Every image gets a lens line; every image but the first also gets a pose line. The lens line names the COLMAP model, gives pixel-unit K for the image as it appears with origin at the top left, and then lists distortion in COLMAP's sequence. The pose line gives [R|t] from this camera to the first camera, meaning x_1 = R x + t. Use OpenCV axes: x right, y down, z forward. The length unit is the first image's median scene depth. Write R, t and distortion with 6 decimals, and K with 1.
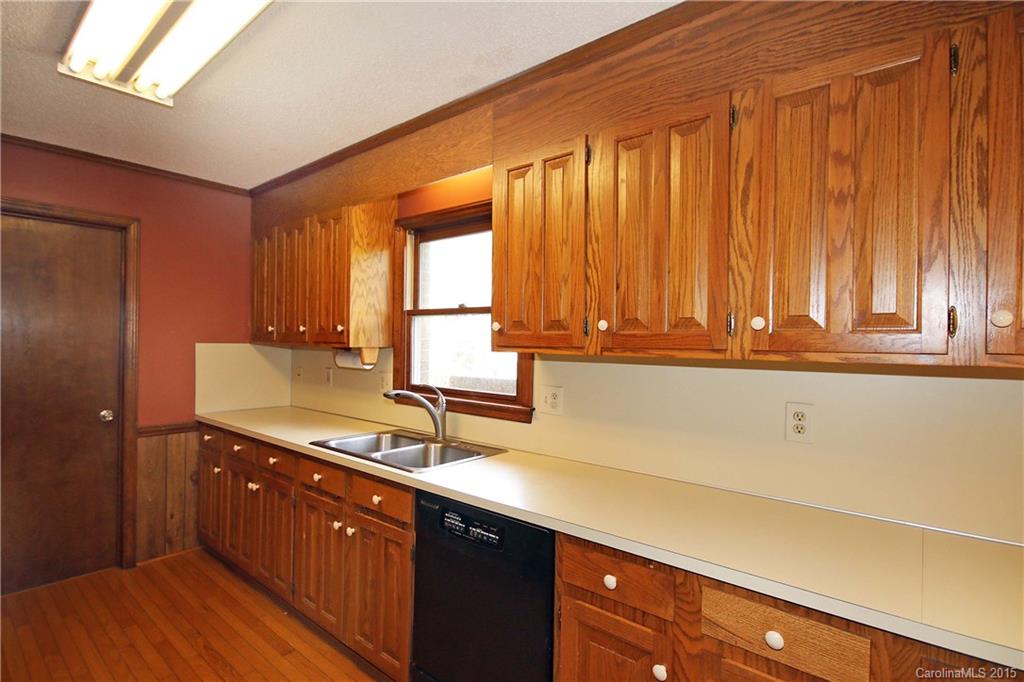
lens RADIAL K [[458.3, 0, 512.0], [0, 458.3, 341.0], [0, 0, 1]] dist [-0.000401, -0.006718]
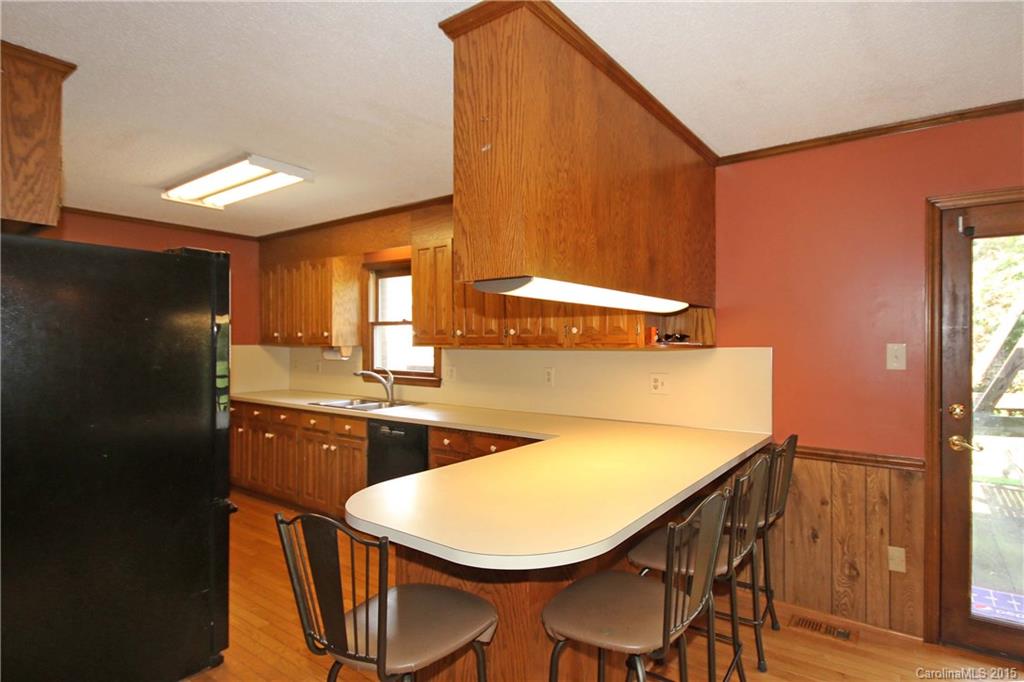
lens RADIAL K [[481.3, 0, 568.4], [0, 481.3, 338.6], [0, 0, 1]] dist [-0.000508, -0.000895]
pose [[0.994364, -0.013543, 0.105154, 0.289756], [0.013903, 0.999900, -0.002691, 0.003532], [-0.105107, 0.004137, 0.994452, -0.760009]]
